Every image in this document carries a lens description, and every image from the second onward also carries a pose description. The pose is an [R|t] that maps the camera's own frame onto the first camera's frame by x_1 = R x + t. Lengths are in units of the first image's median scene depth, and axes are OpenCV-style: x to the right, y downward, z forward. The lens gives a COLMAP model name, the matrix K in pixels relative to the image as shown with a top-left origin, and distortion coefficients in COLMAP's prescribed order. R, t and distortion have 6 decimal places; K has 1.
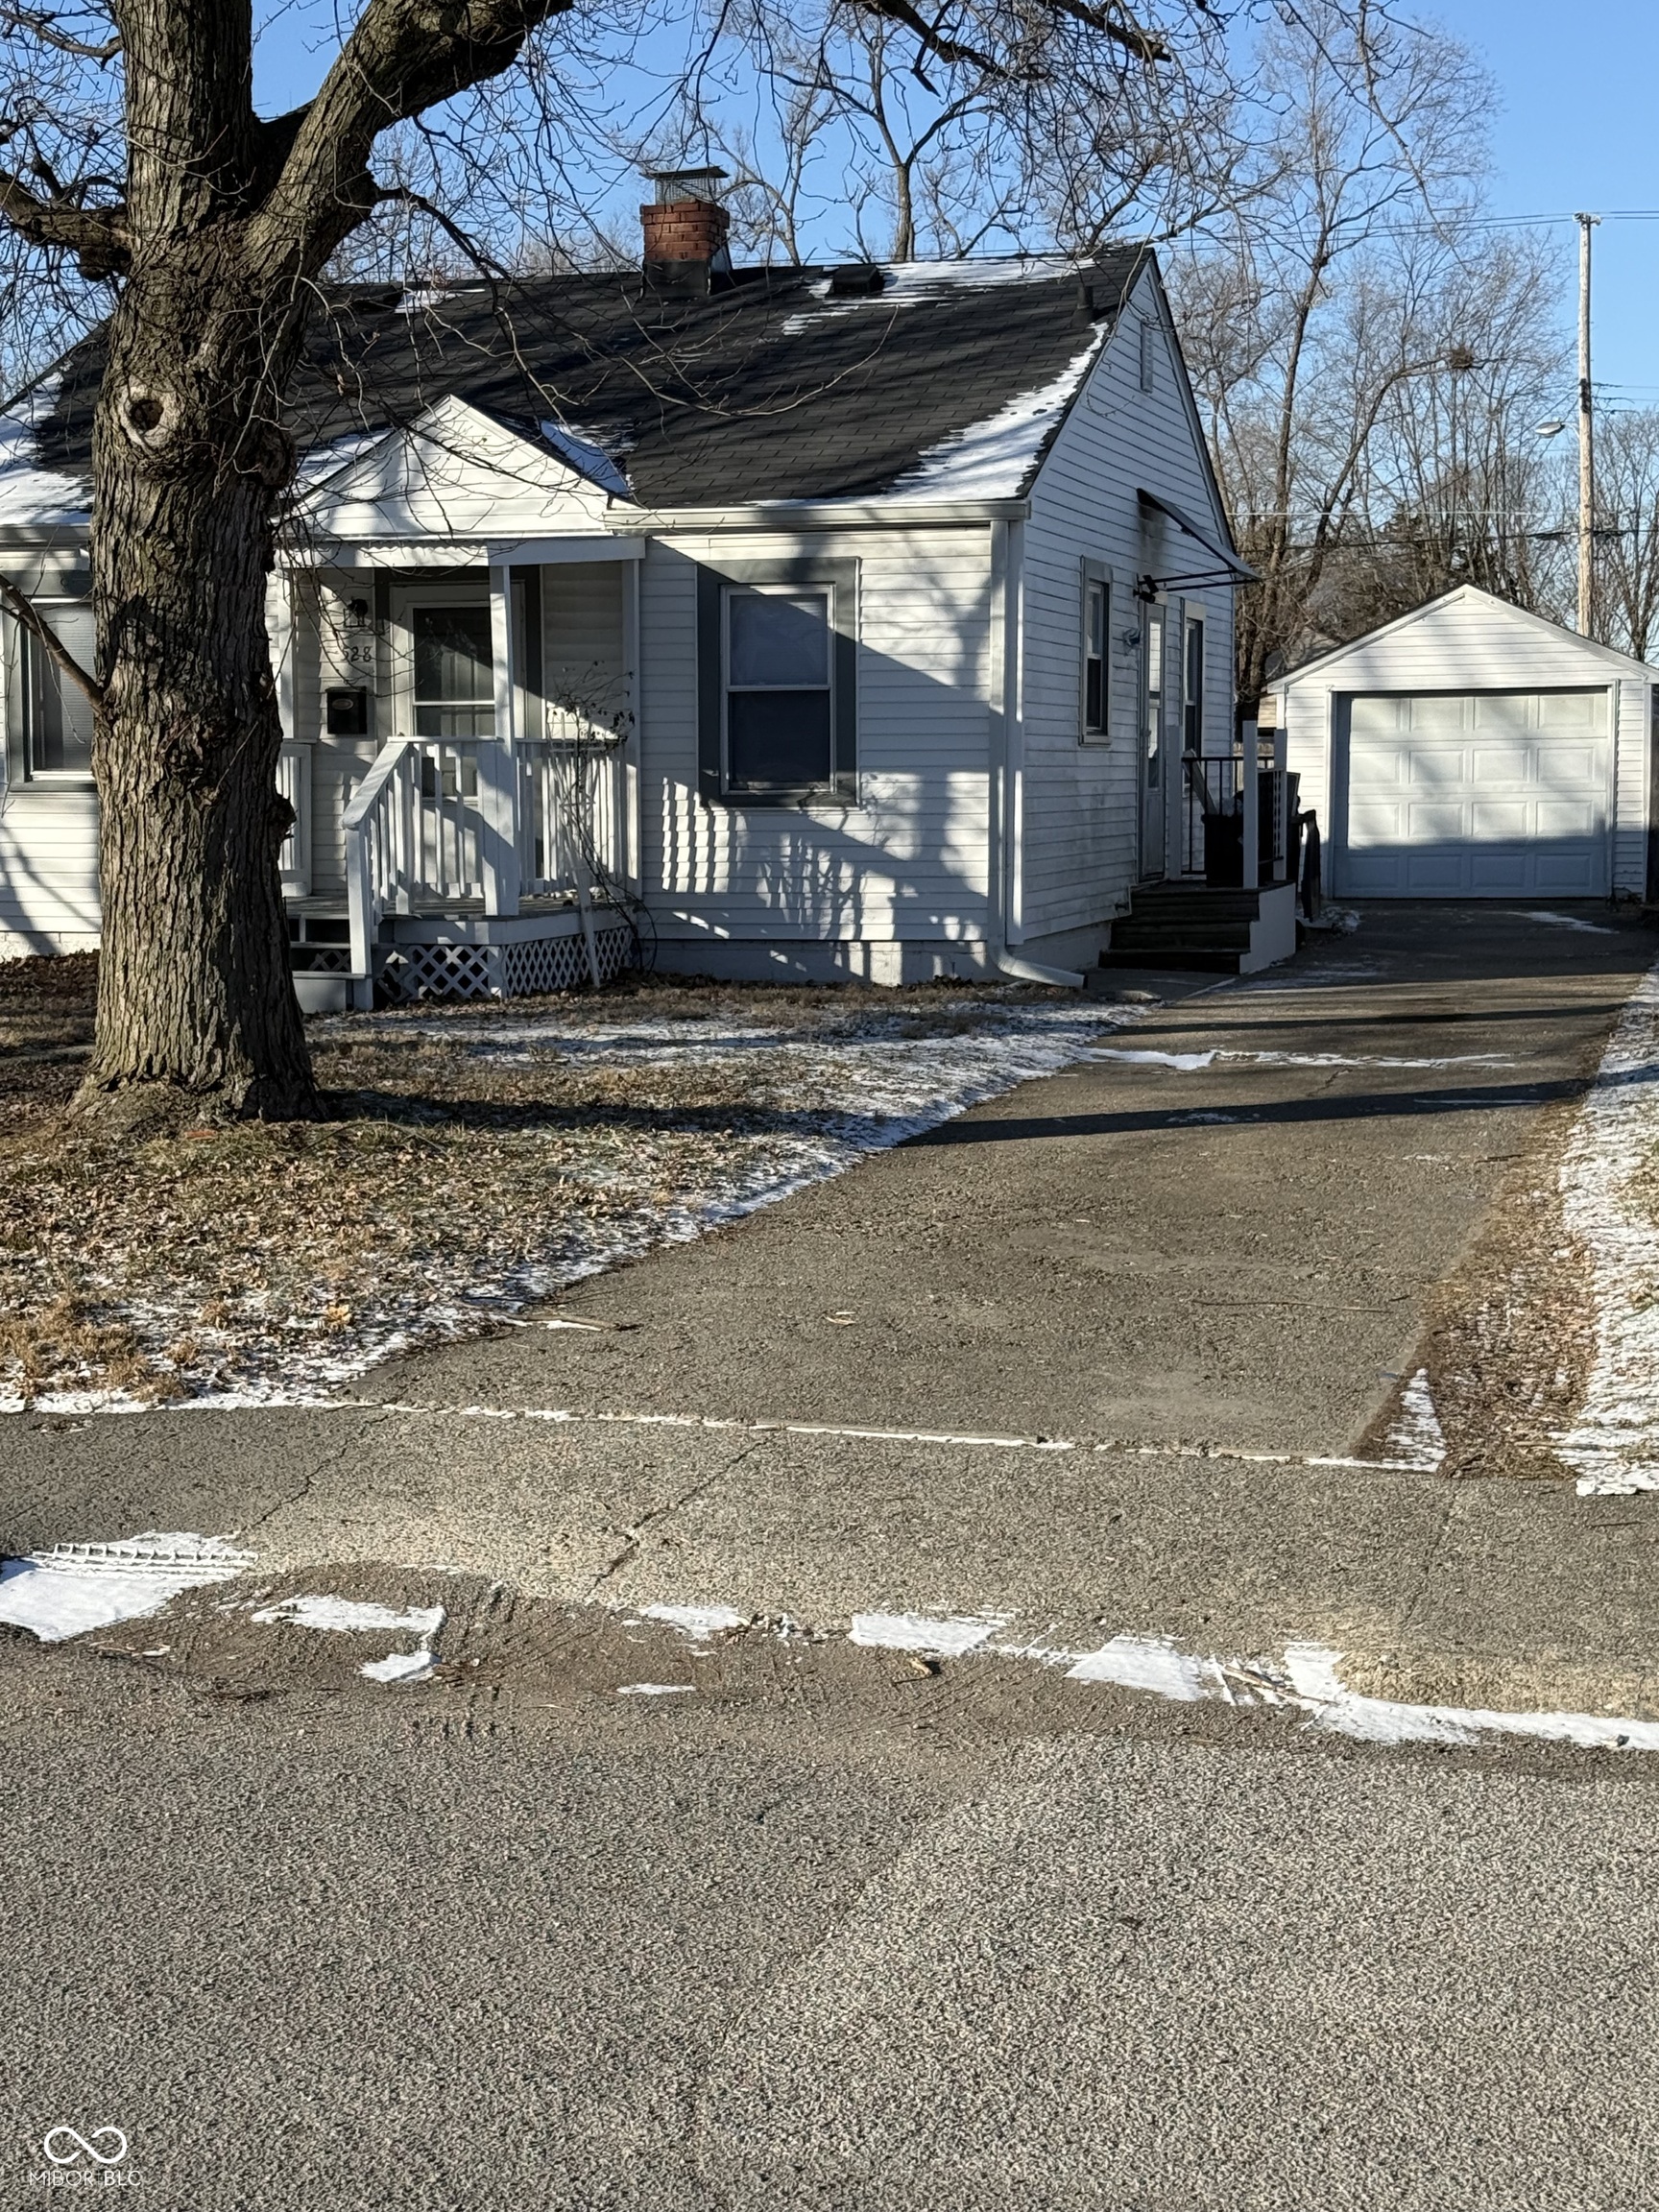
lens RADIAL K [[3501.6, 0, 833.8], [0, 3501.6, 1120.0], [0, 0, 1]] dist [0.065759, 0.000000]
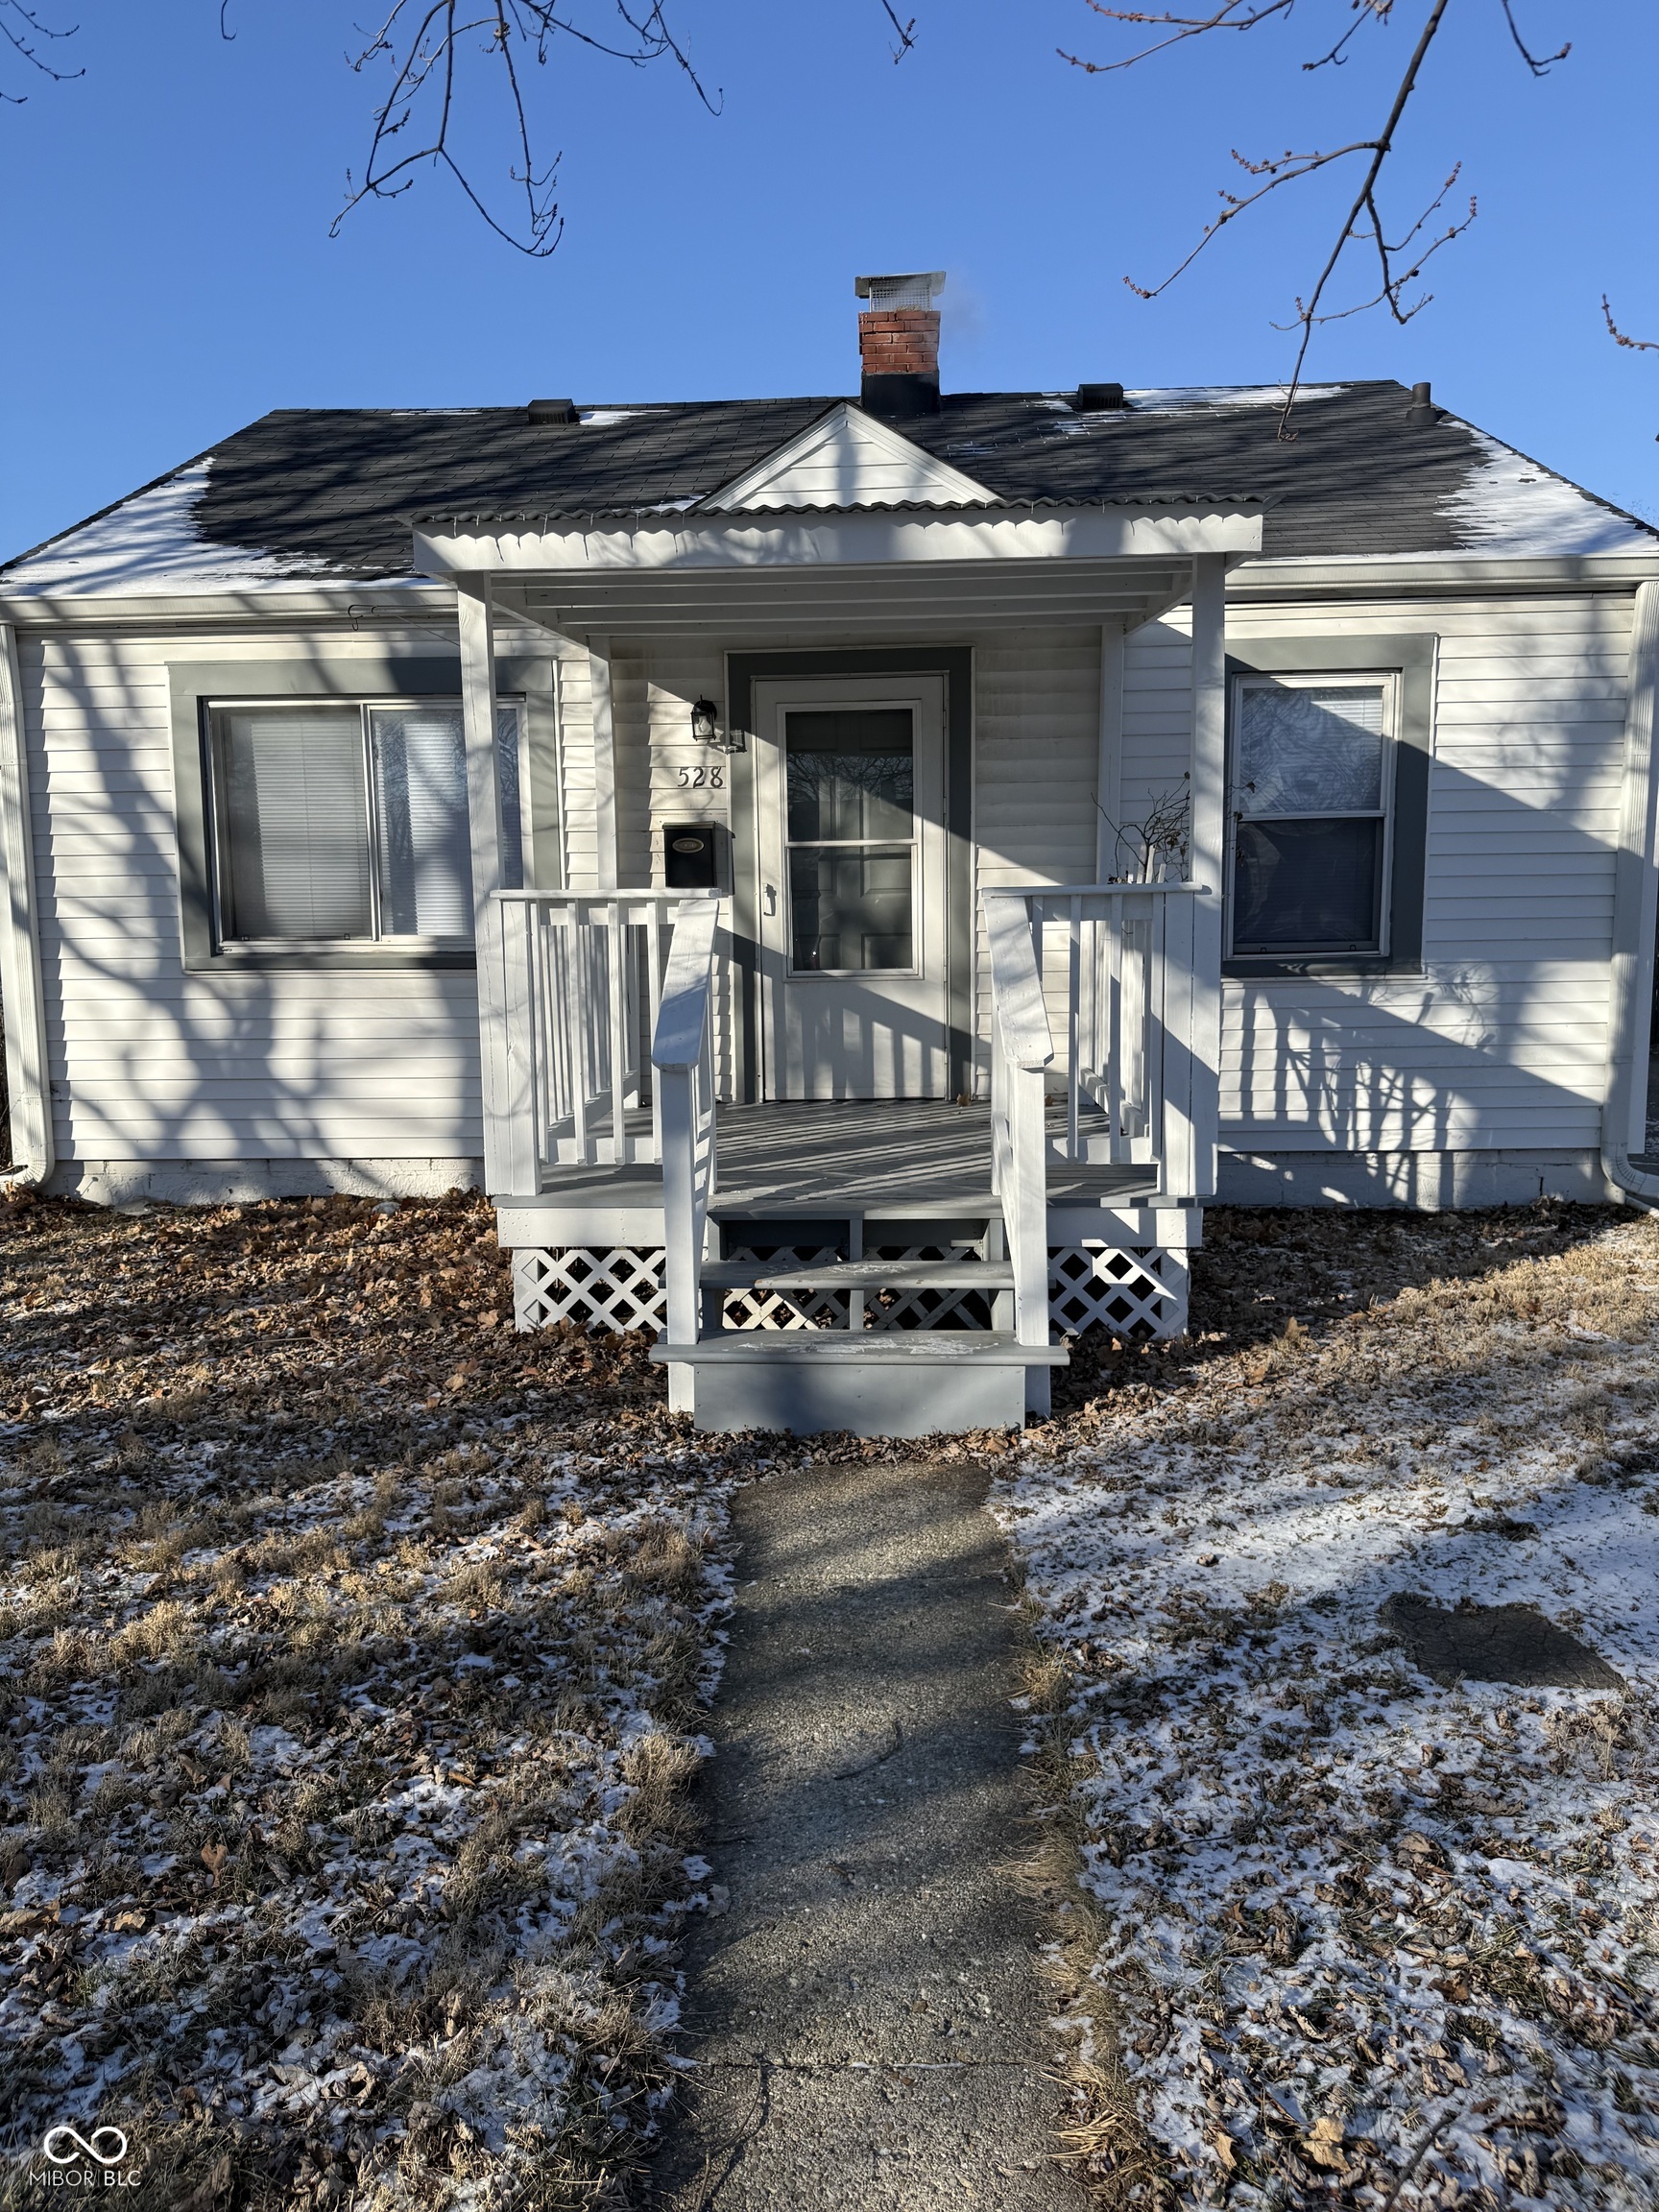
lens RADIAL K [[1646.0, 0, 819.1], [0, 1646.0, 1113.8], [0, 0, 1]] dist [0.015299, 0.001392]
pose [[0.978847, -0.032315, 0.202025, -0.188721], [0.028538, 0.999360, 0.021577, -0.071710], [-0.202593, -0.015355, 0.979143, 0.679047]]
